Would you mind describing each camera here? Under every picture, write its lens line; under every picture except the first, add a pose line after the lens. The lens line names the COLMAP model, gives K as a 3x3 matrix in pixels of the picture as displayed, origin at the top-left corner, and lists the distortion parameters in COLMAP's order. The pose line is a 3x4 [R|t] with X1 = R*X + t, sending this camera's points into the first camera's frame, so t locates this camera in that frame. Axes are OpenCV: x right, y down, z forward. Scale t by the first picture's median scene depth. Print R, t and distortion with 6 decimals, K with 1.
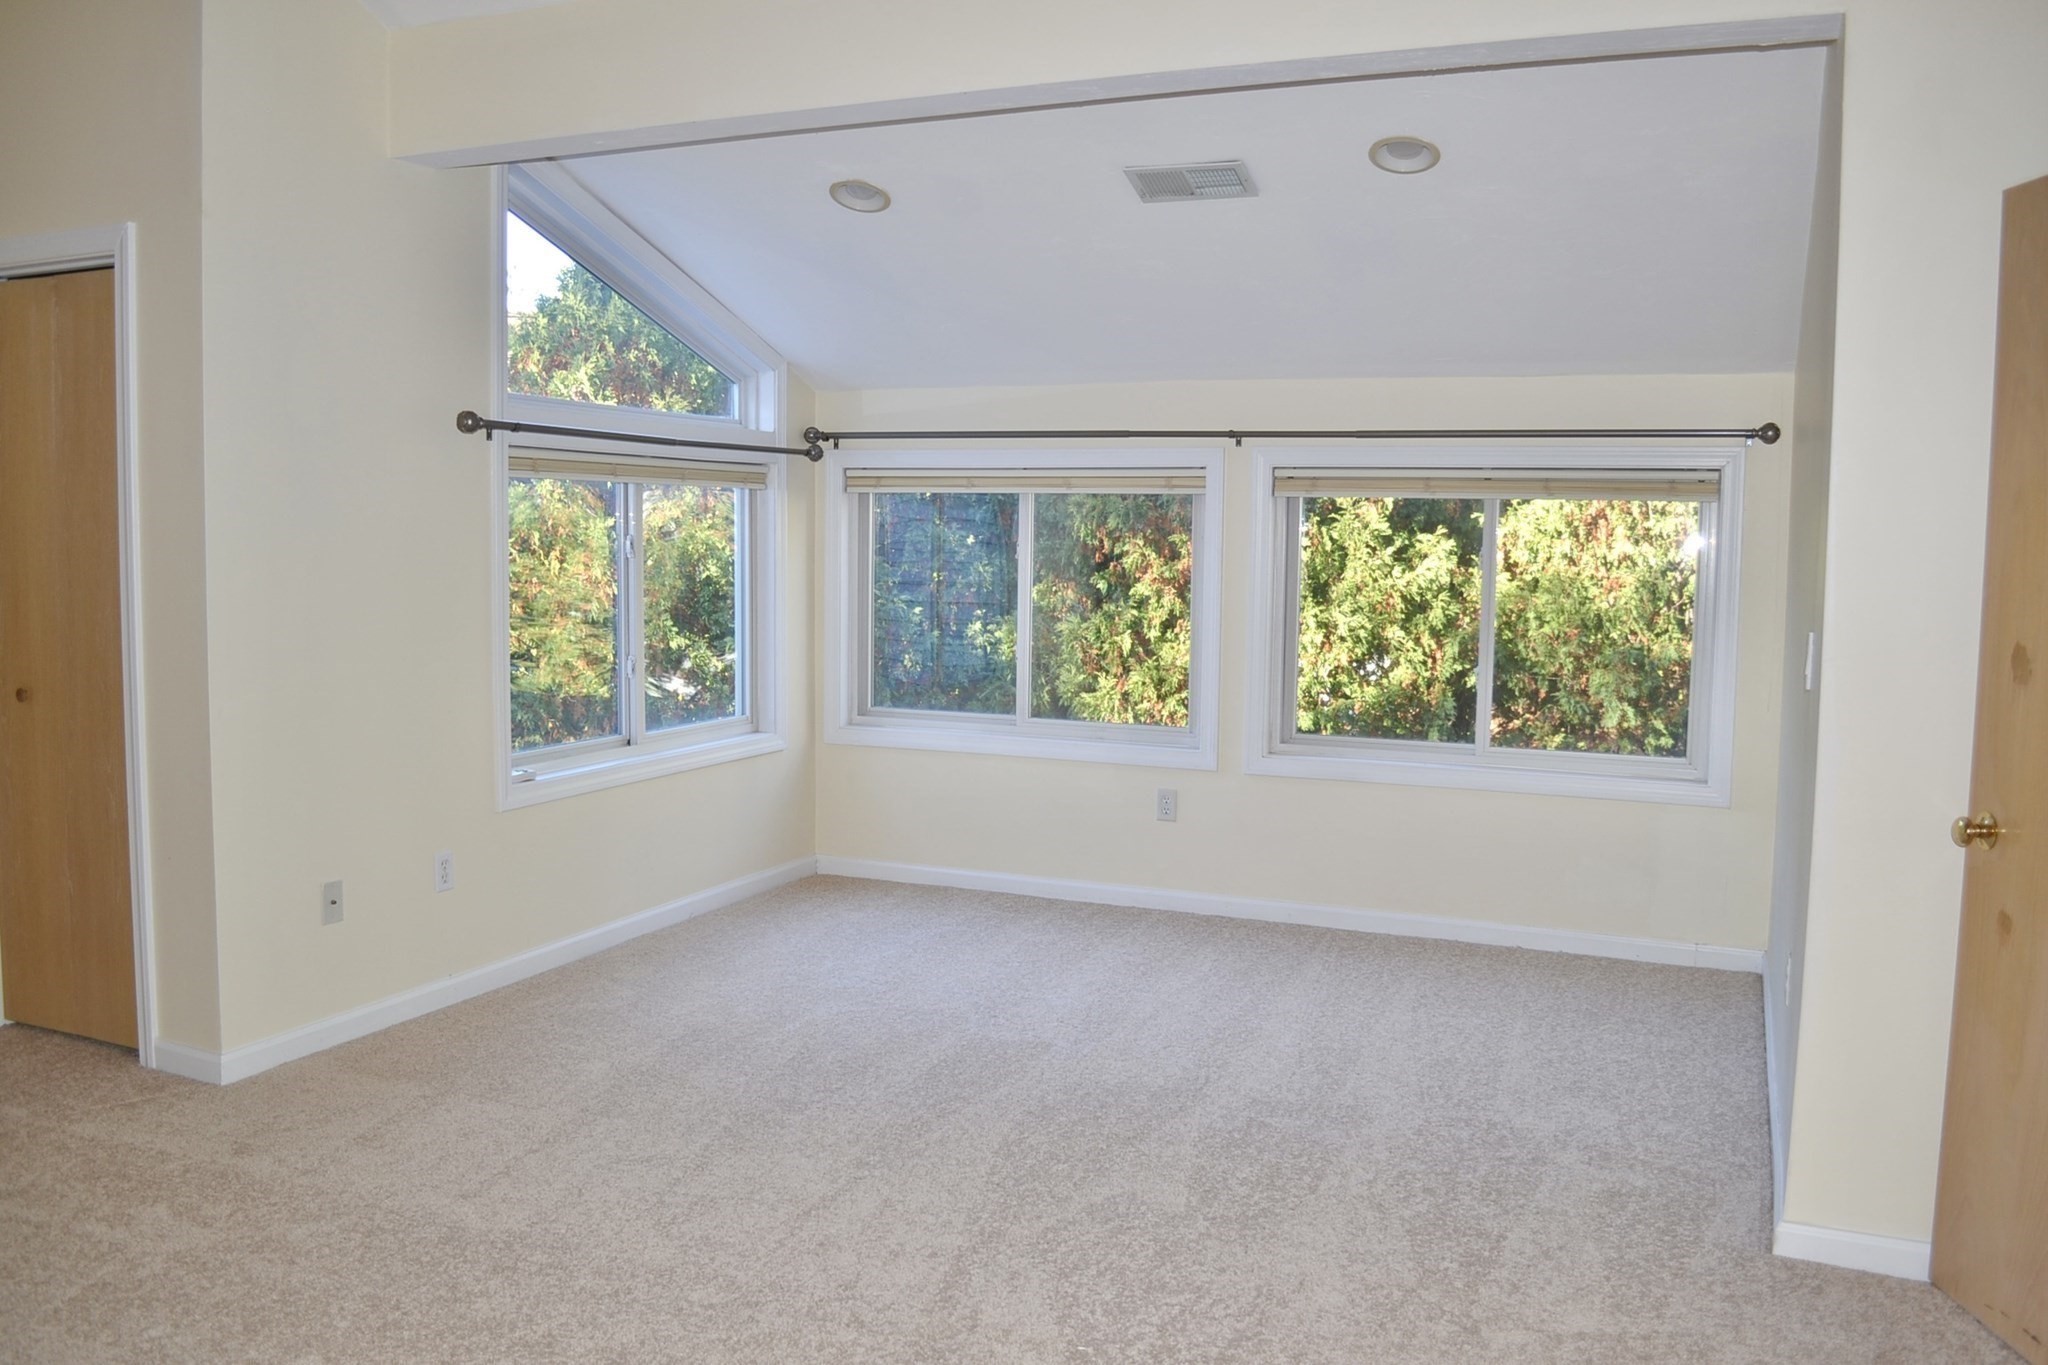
lens RADIAL K [[1650.2, 0, 1019.5], [0, 1650.2, 673.4], [0, 0, 1]] dist [-0.079809, 0.008154]
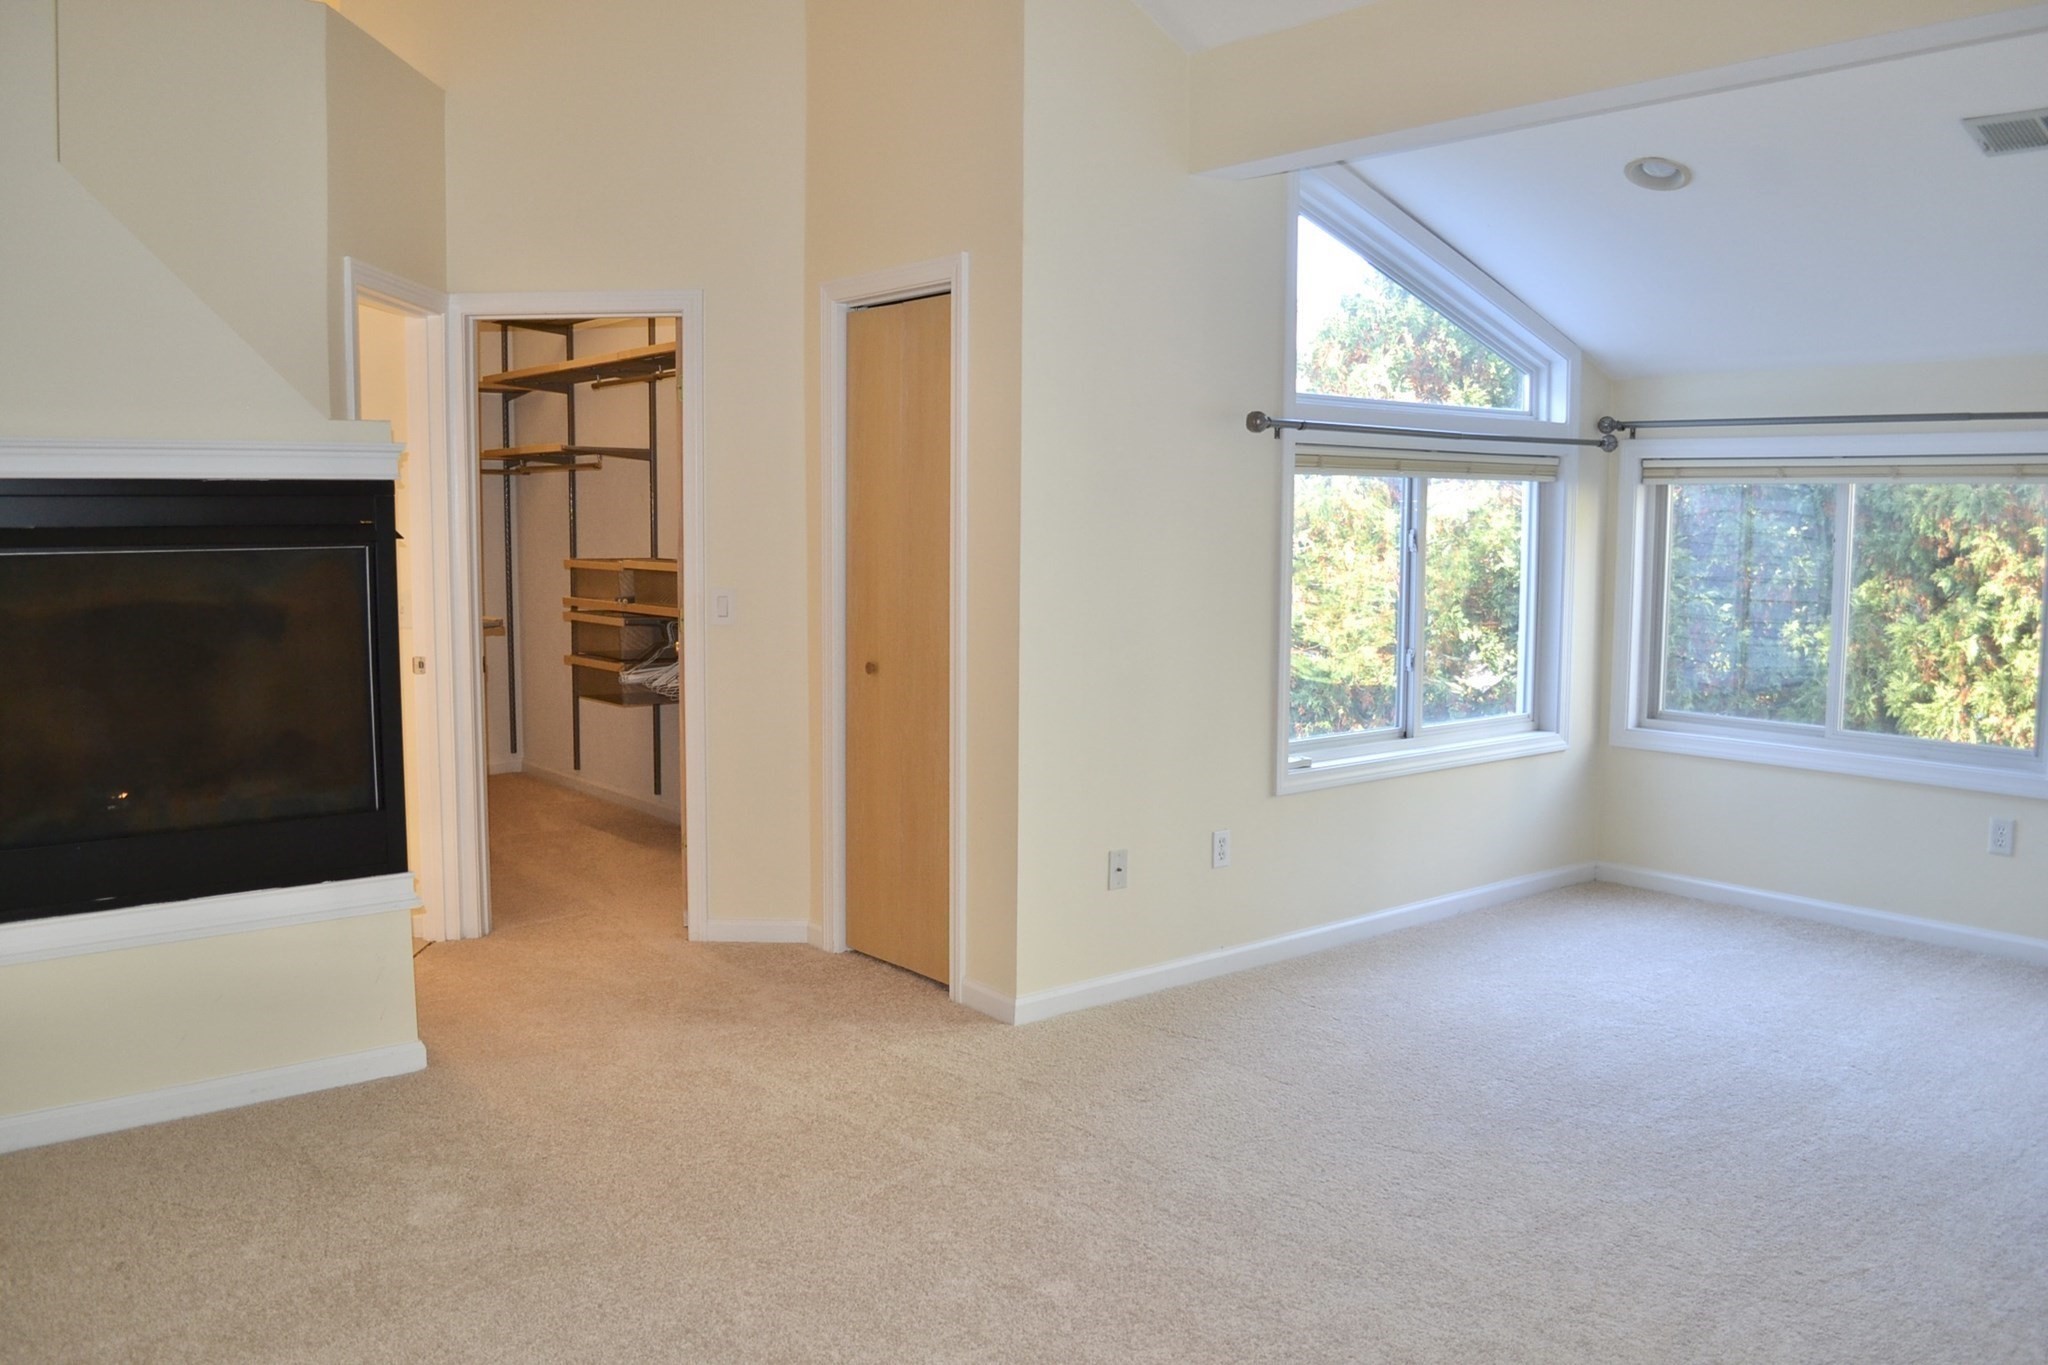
lens RADIAL K [[1650.2, 0, 1019.5], [0, 1650.2, 673.4], [0, 0, 1]] dist [-0.079809, 0.008154]
pose [[0.885819, 0.036409, -0.462601, 0.011363], [-0.032608, 0.999337, 0.016213, -0.002754], [0.462885, 0.000723, 0.886418, -0.002290]]
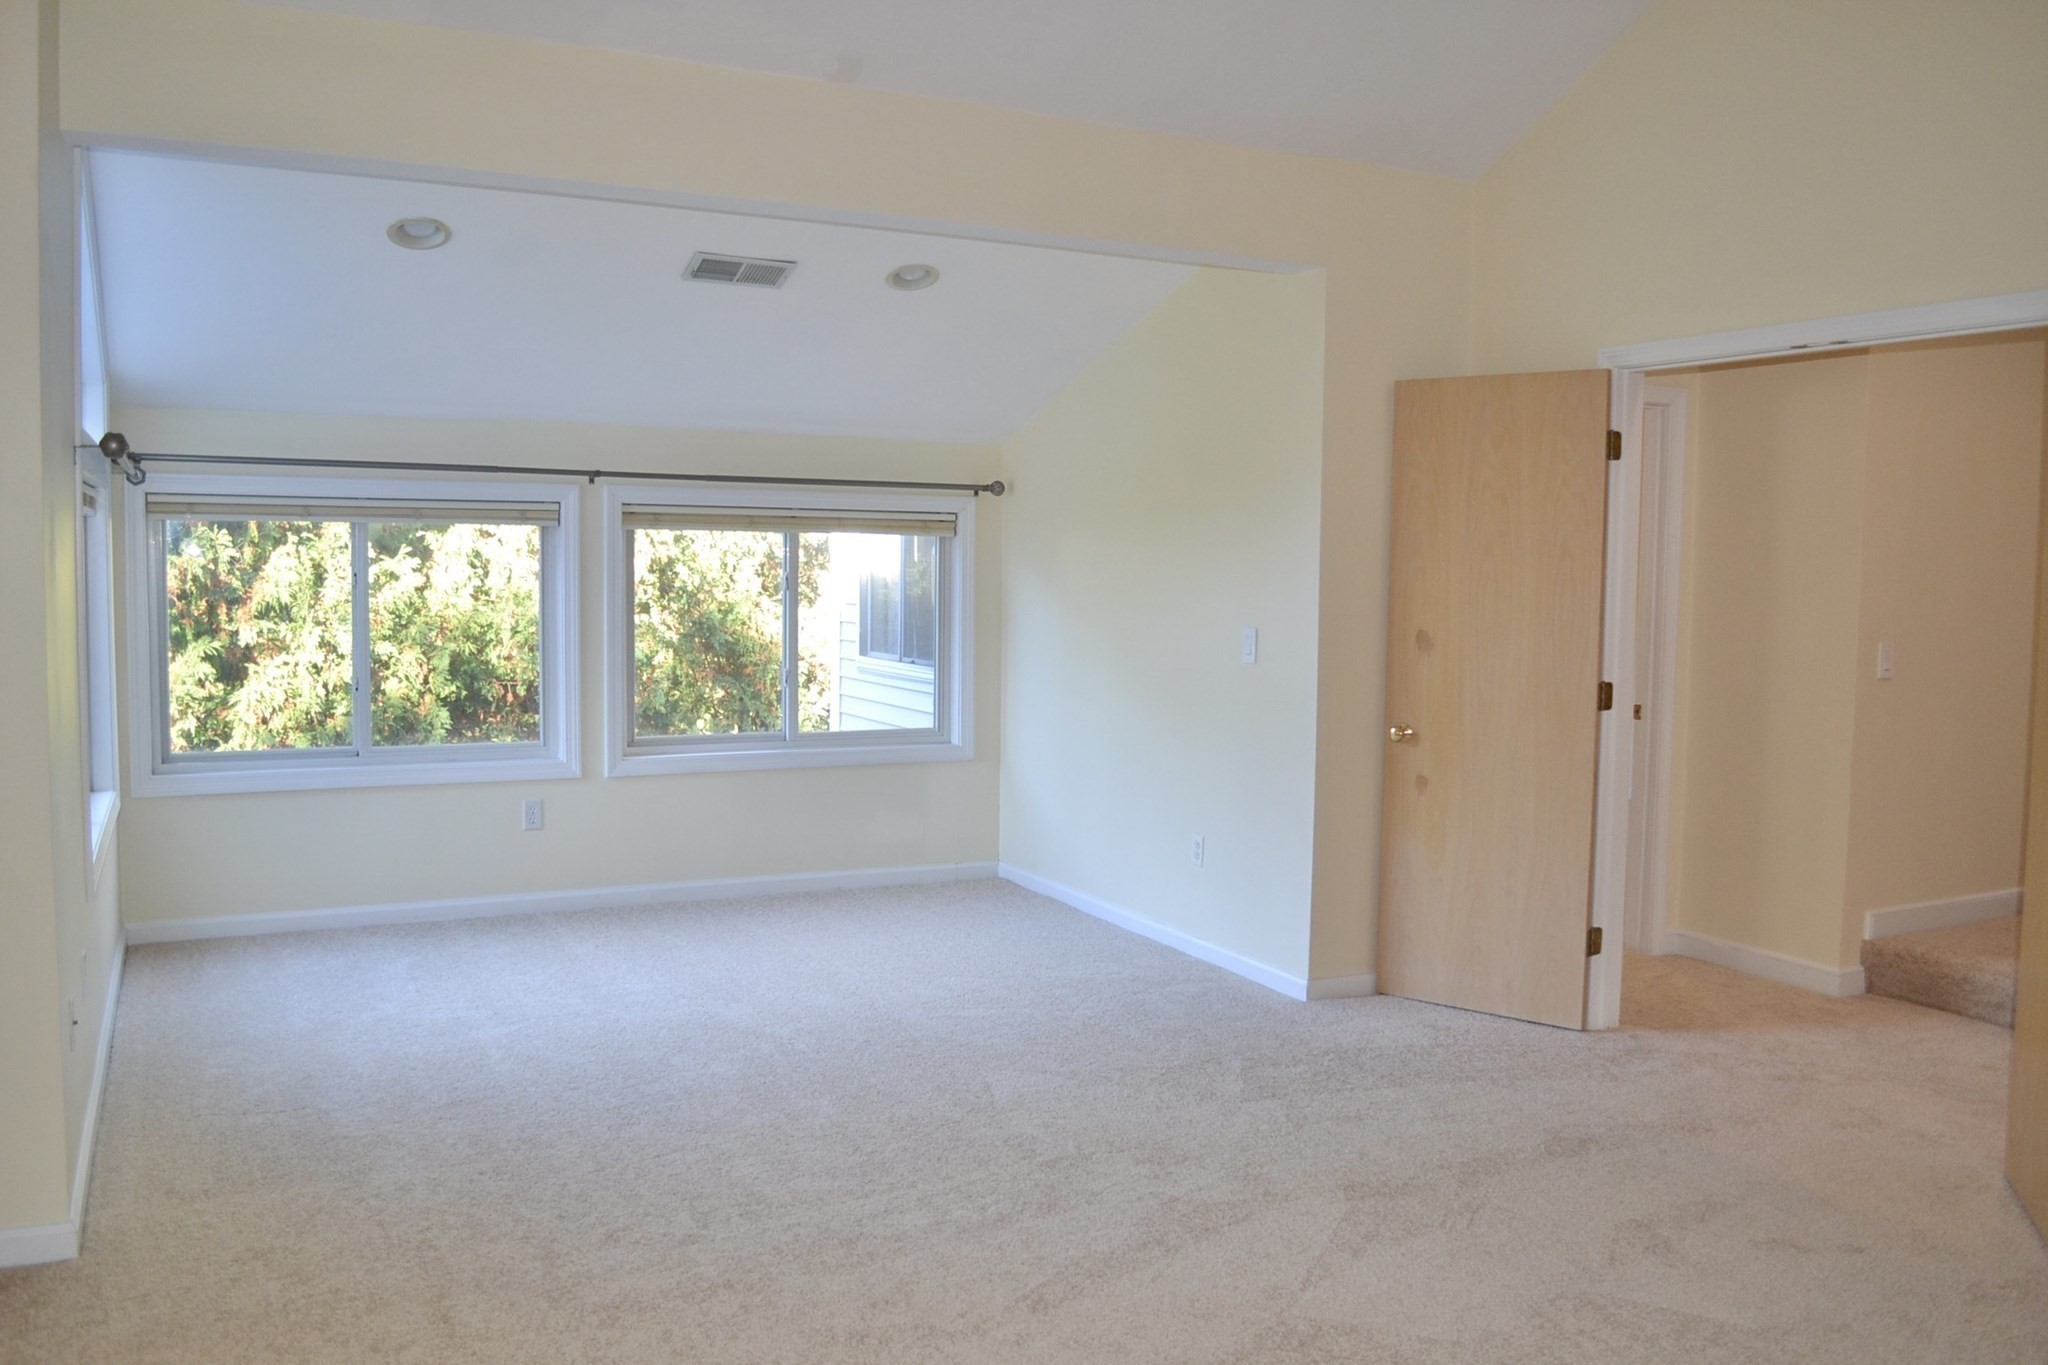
lens RADIAL K [[1650.2, 0, 1019.5], [0, 1650.2, 673.4], [0, 0, 1]] dist [-0.079809, 0.008154]
pose [[0.629452, -0.059353, 0.774770, -0.340847], [0.060932, 0.997778, 0.026934, -0.013875], [-0.774647, 0.030254, 0.631670, 0.049313]]
